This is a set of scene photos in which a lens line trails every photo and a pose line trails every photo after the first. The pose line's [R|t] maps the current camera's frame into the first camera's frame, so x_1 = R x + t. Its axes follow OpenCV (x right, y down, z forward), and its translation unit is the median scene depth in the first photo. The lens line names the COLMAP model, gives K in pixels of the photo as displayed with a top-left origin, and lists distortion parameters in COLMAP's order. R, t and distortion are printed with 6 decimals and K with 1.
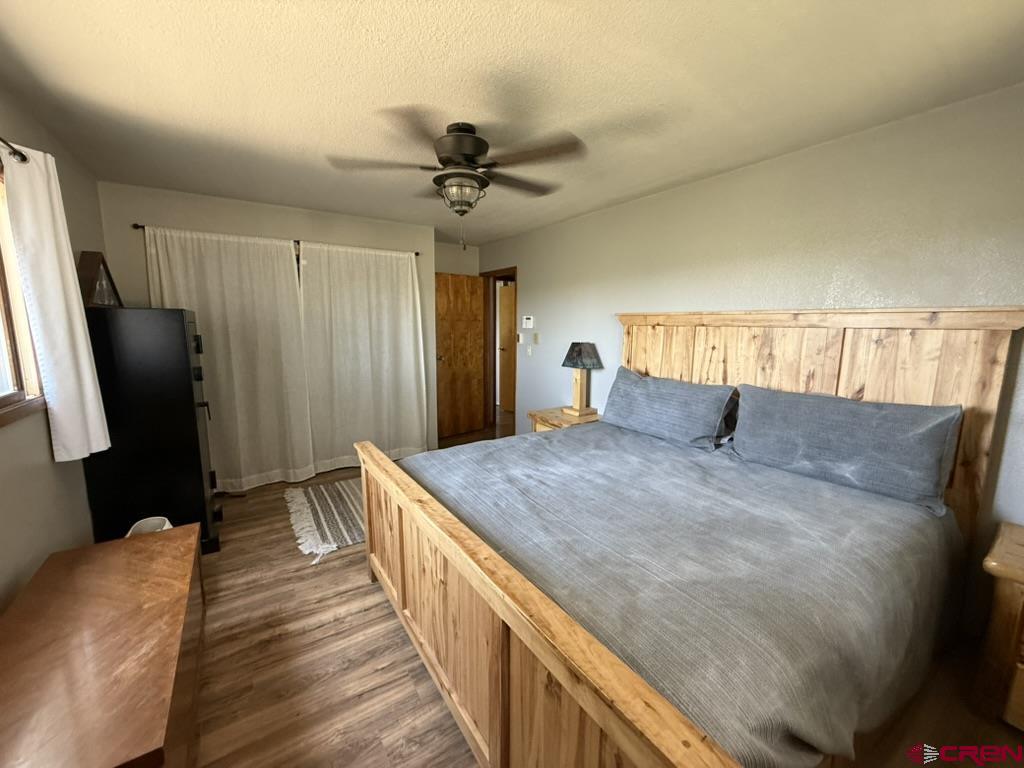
lens RADIAL K [[408.4, 0, 509.1], [0, 408.4, 384.7], [0, 0, 1]] dist [0.001420, 0.000368]
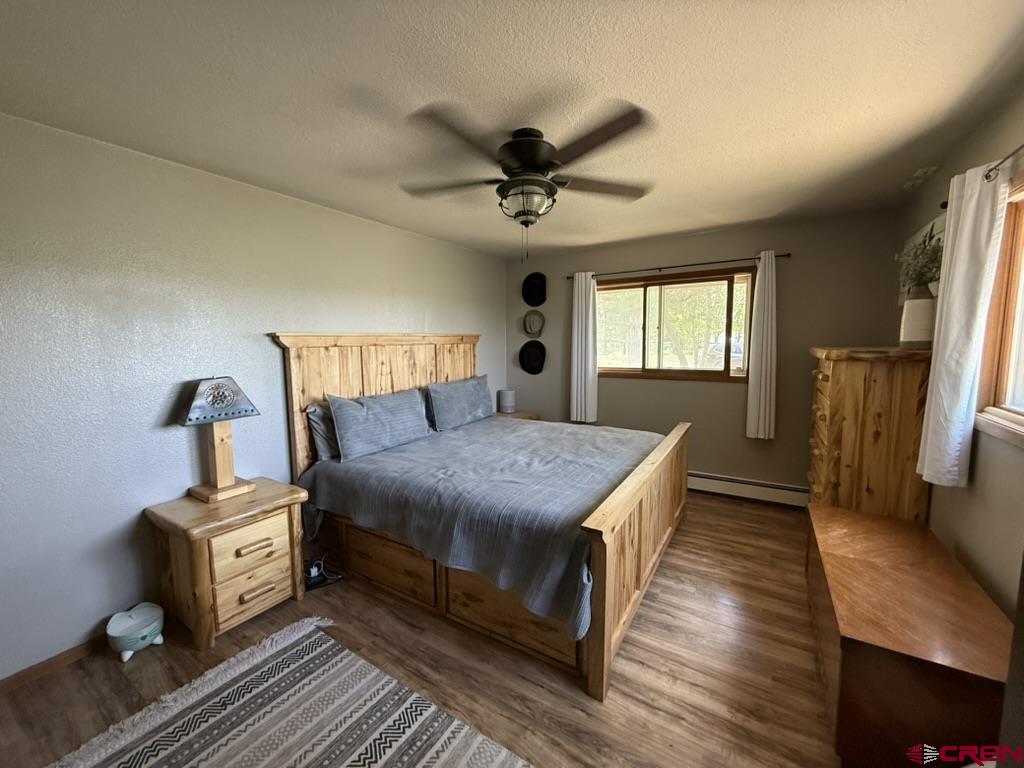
lens RADIAL K [[408.4, 0, 508.0], [0, 408.4, 380.9], [0, 0, 1]] dist [0.001420, 0.000368]
pose [[-0.411496, -0.092446, 0.906711, -0.904231], [0.147035, 0.975078, 0.166146, -0.221925], [-0.899473, 0.201687, -0.387647, 1.370195]]
